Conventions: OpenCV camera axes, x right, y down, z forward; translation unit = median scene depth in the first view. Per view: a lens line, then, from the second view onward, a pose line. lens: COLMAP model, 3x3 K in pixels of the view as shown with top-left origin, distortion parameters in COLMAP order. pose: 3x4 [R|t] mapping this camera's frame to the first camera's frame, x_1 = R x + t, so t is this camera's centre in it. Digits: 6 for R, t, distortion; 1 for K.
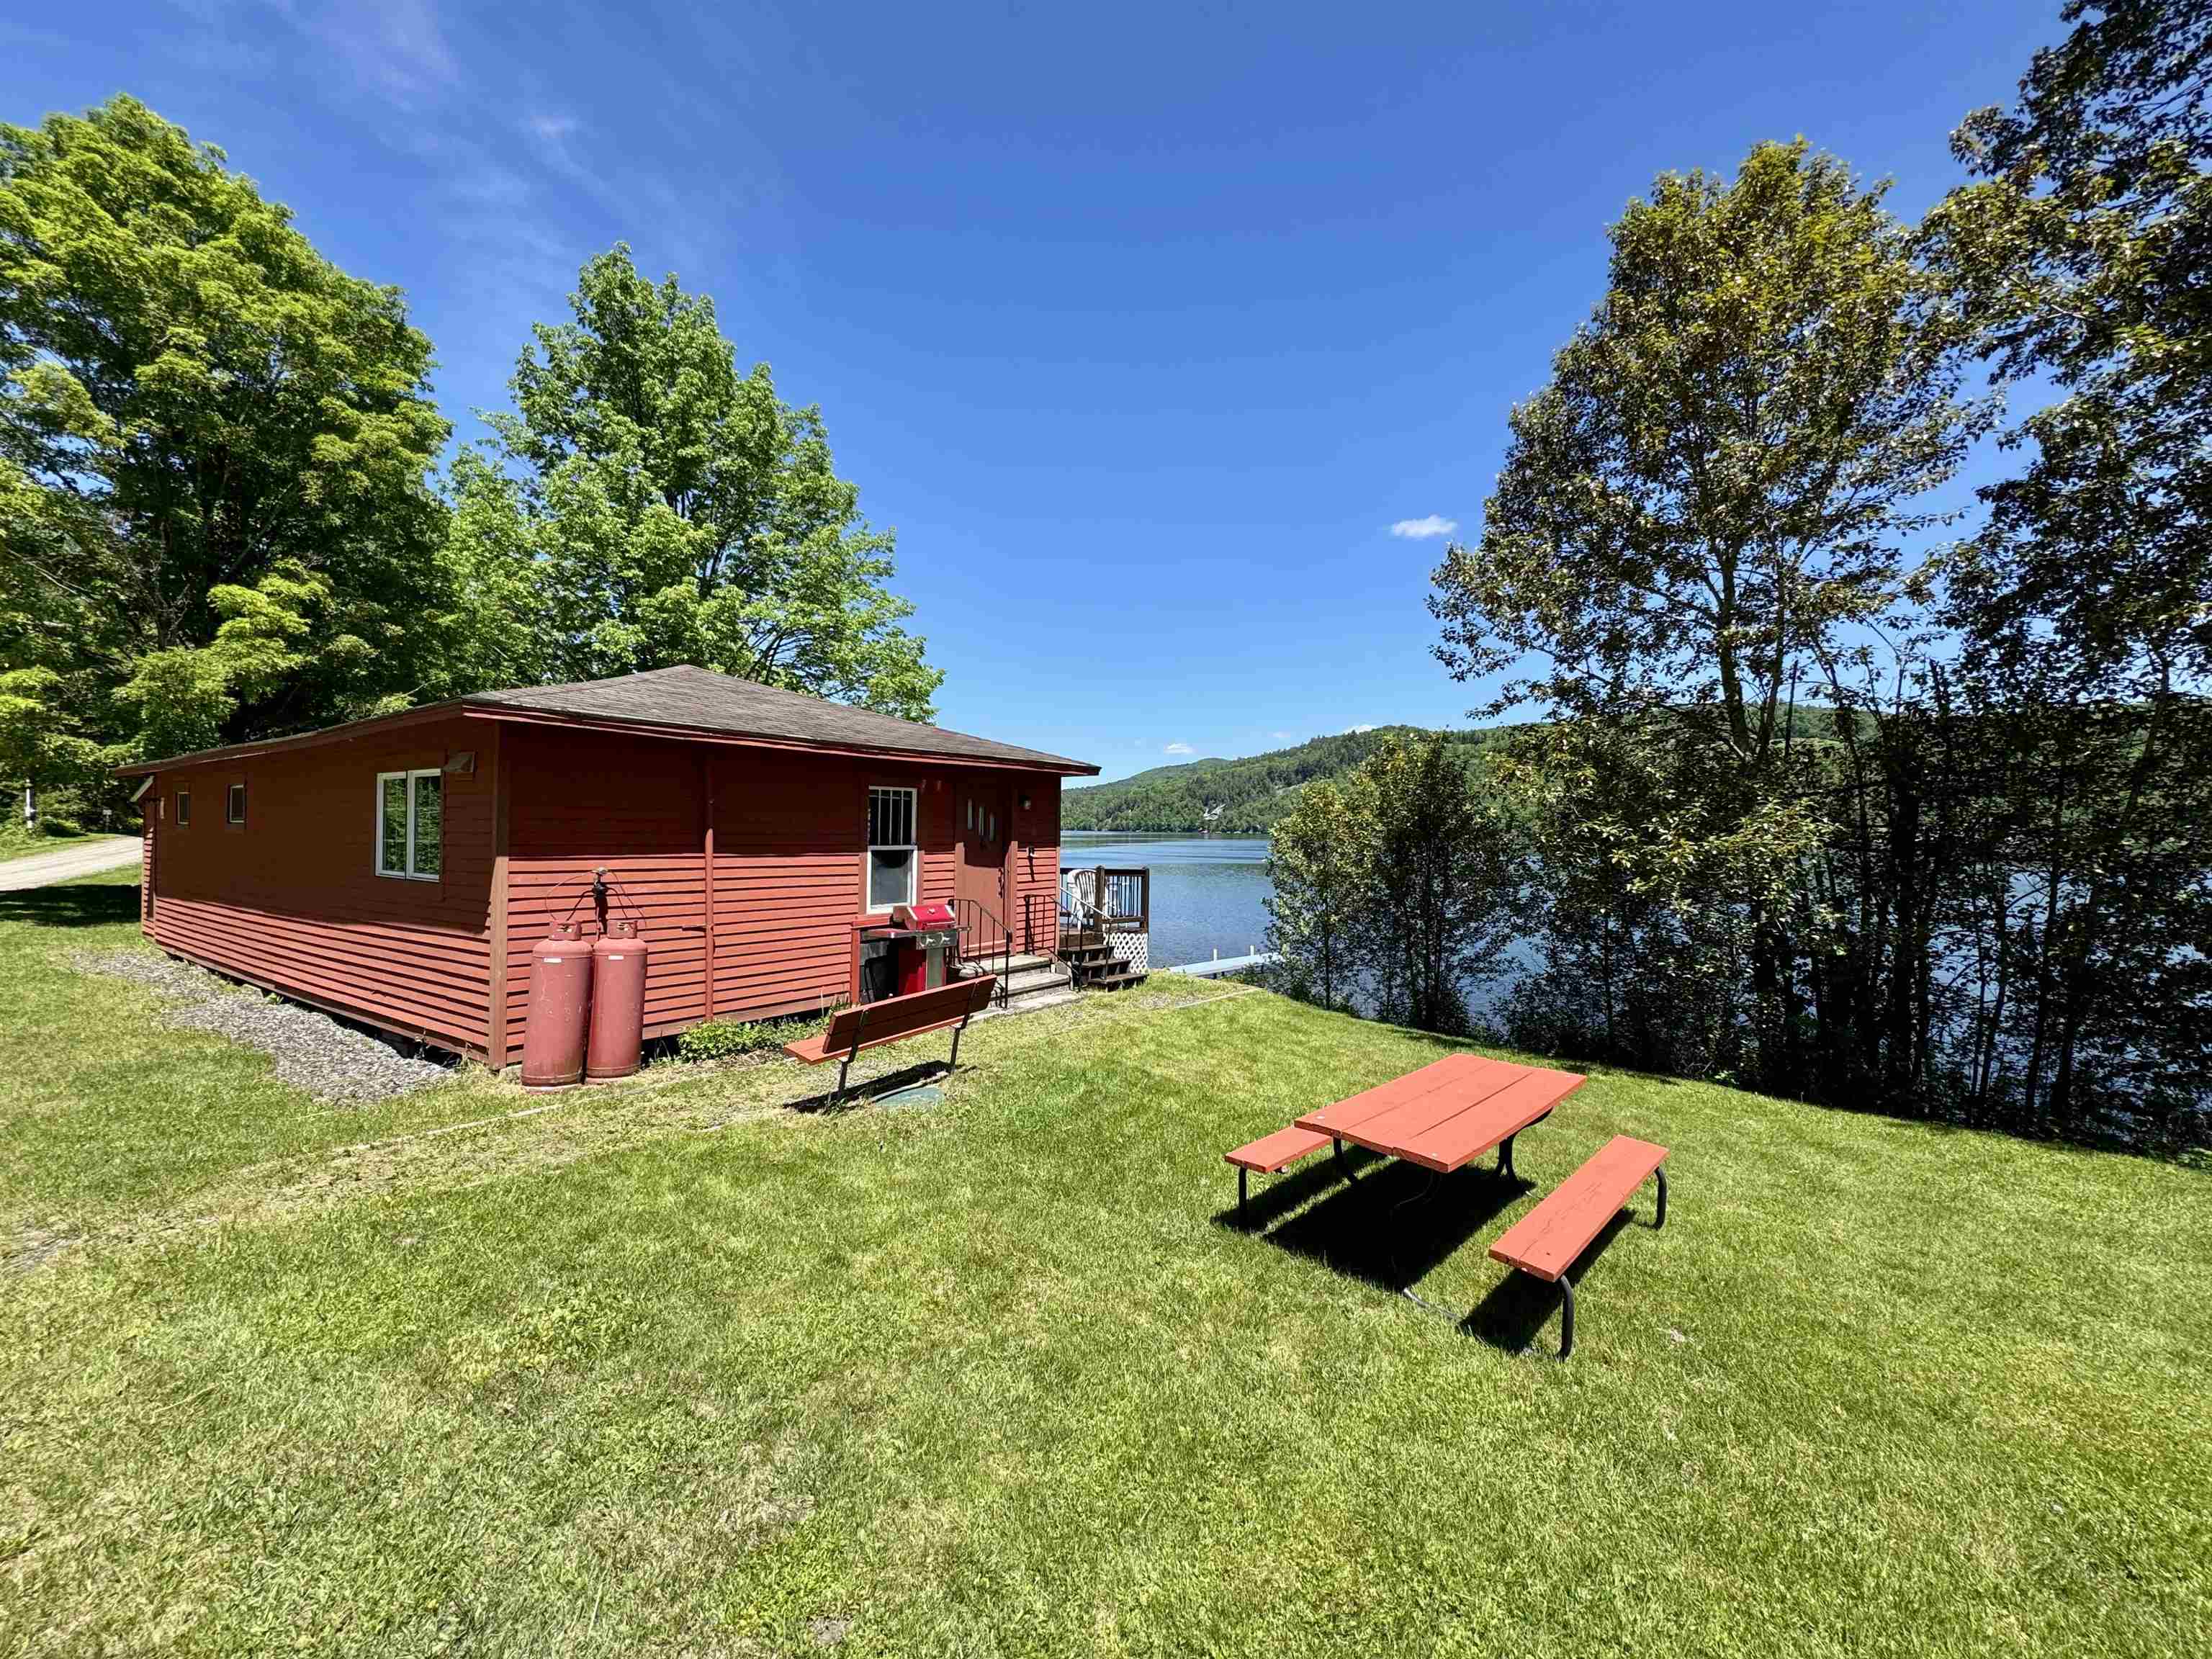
lens RADIAL K [[886.6, 0, 1109.2], [0, 886.6, 829.3], [0, 0, 1]] dist [0.002140, 0.000290]
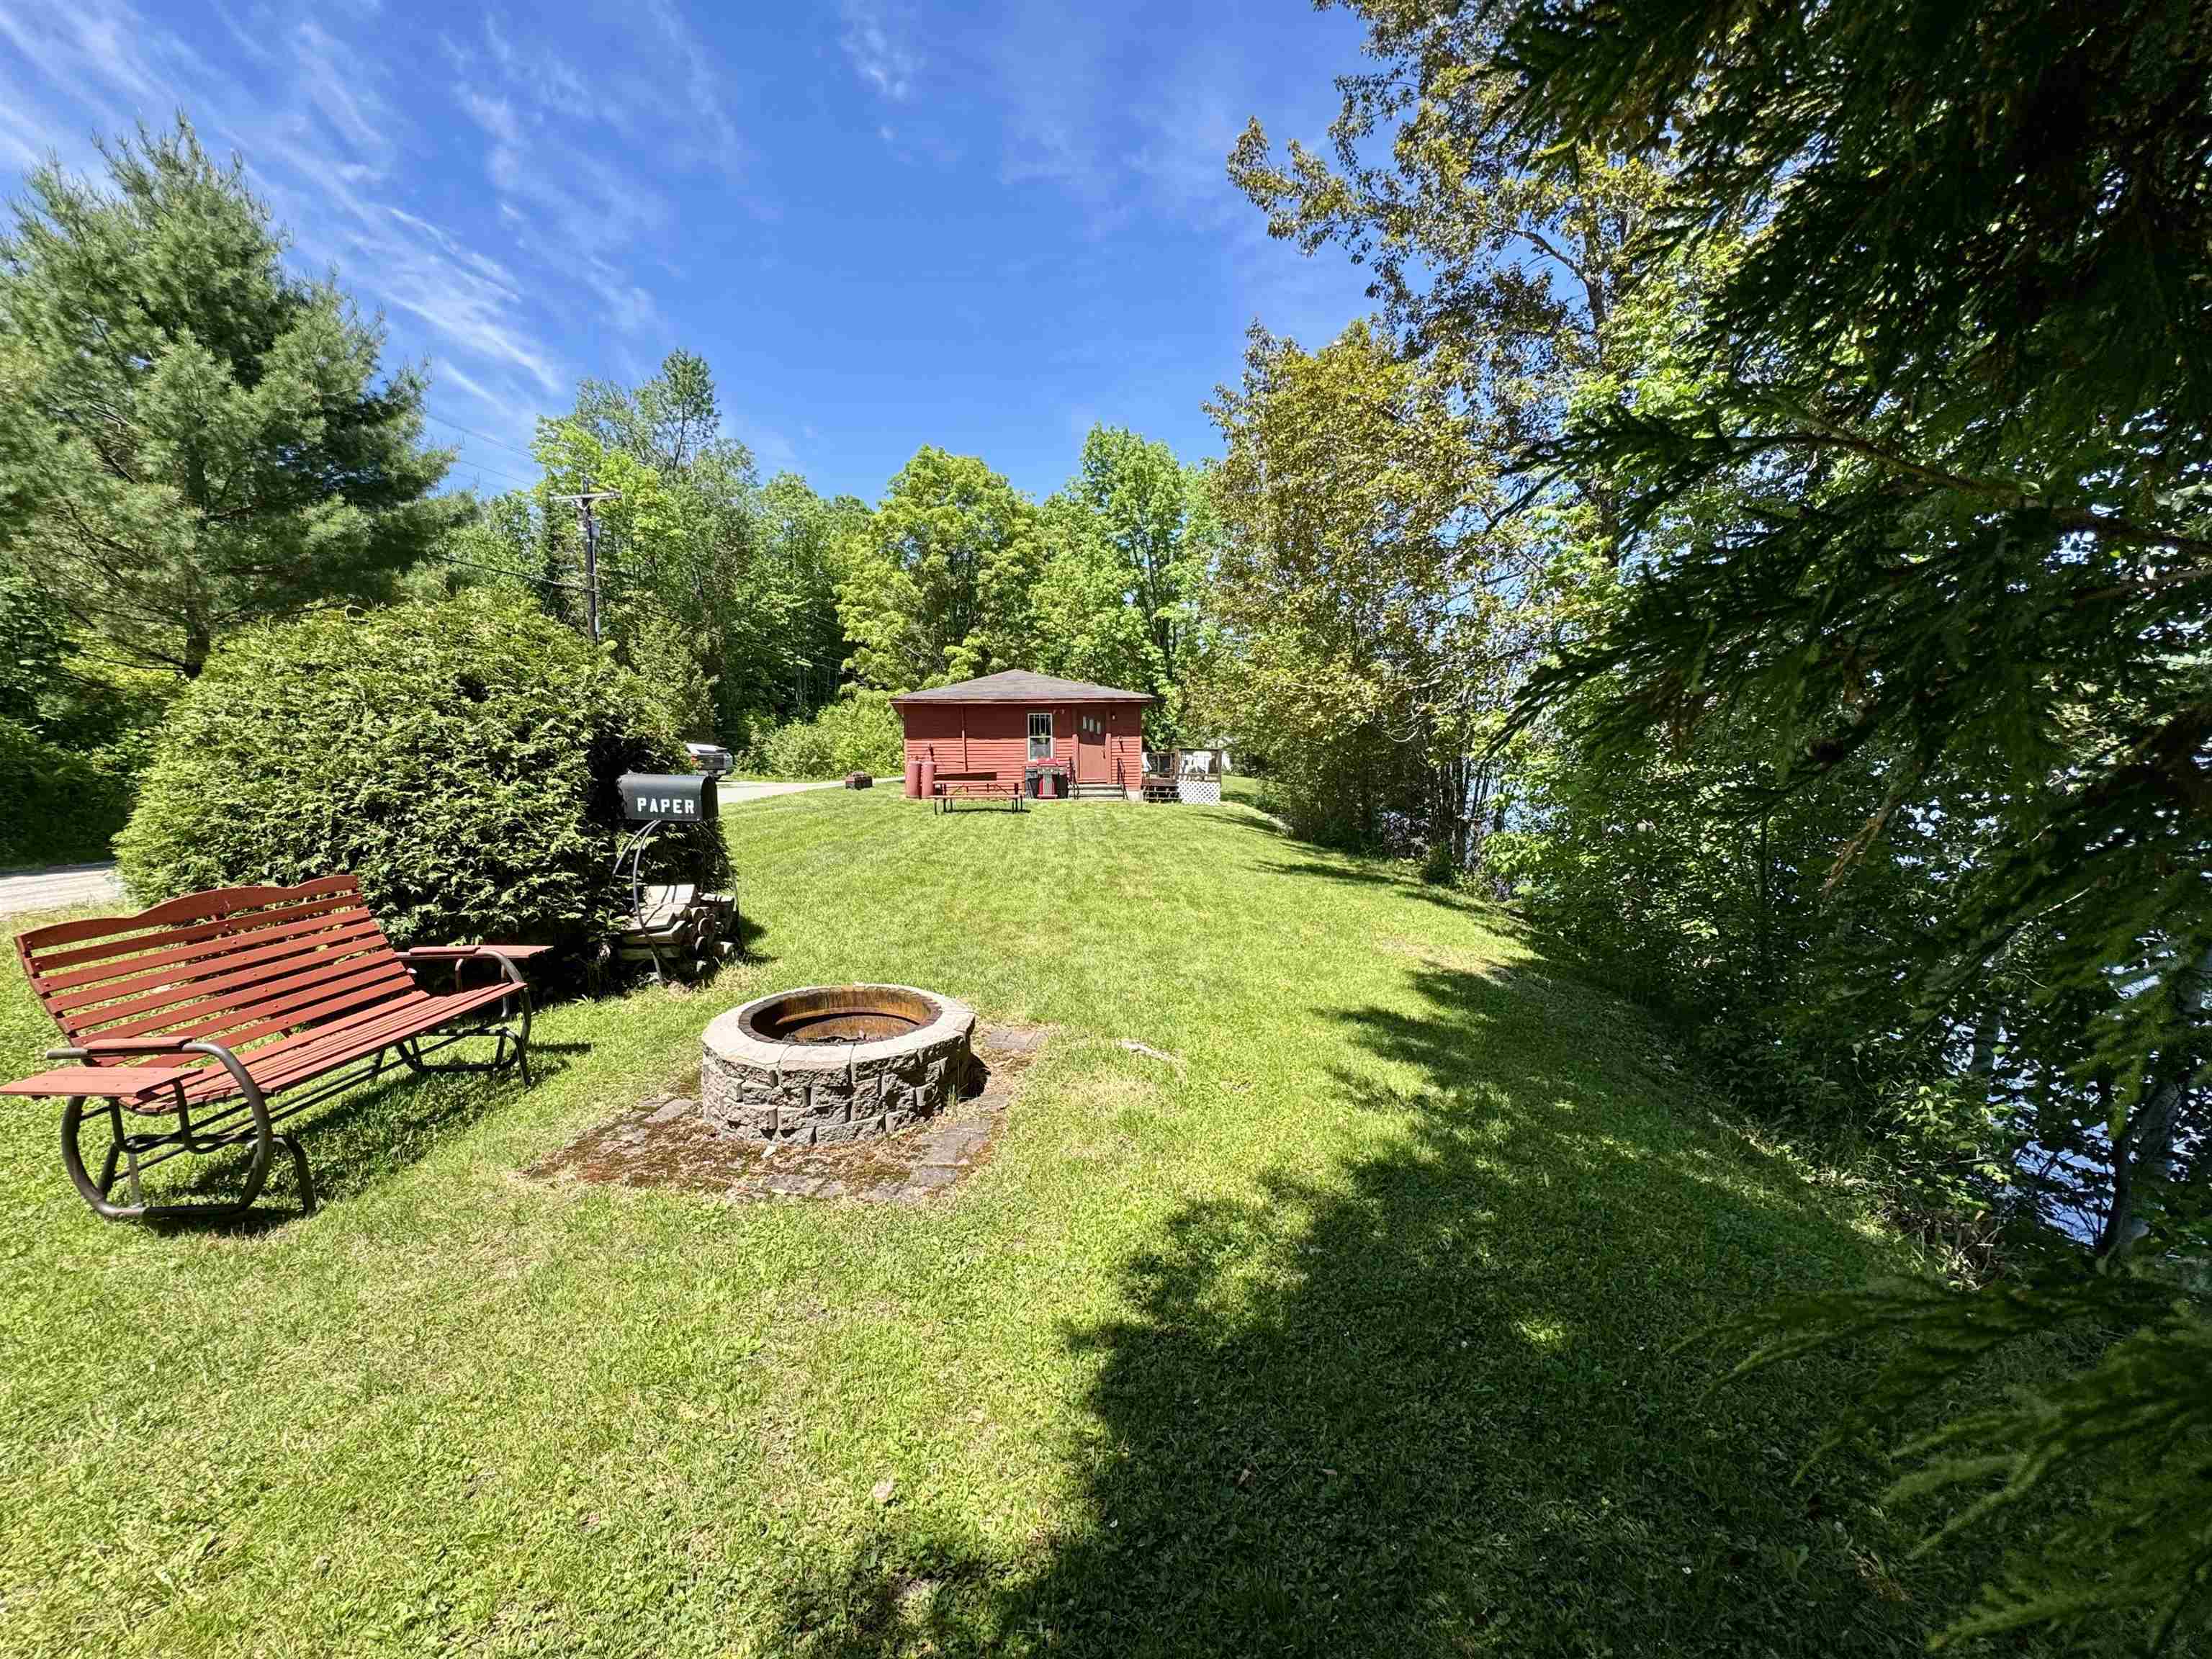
lens RADIAL K [[886.6, 0, 1103.4], [0, 886.6, 828.4], [0, 0, 1]] dist [0.002140, 0.000290]
pose [[0.703210, 0.029451, -0.710371, 0.968985], [0.024809, 0.997517, 0.065915, 0.067683], [0.710549, -0.063976, 0.700734, -0.403292]]
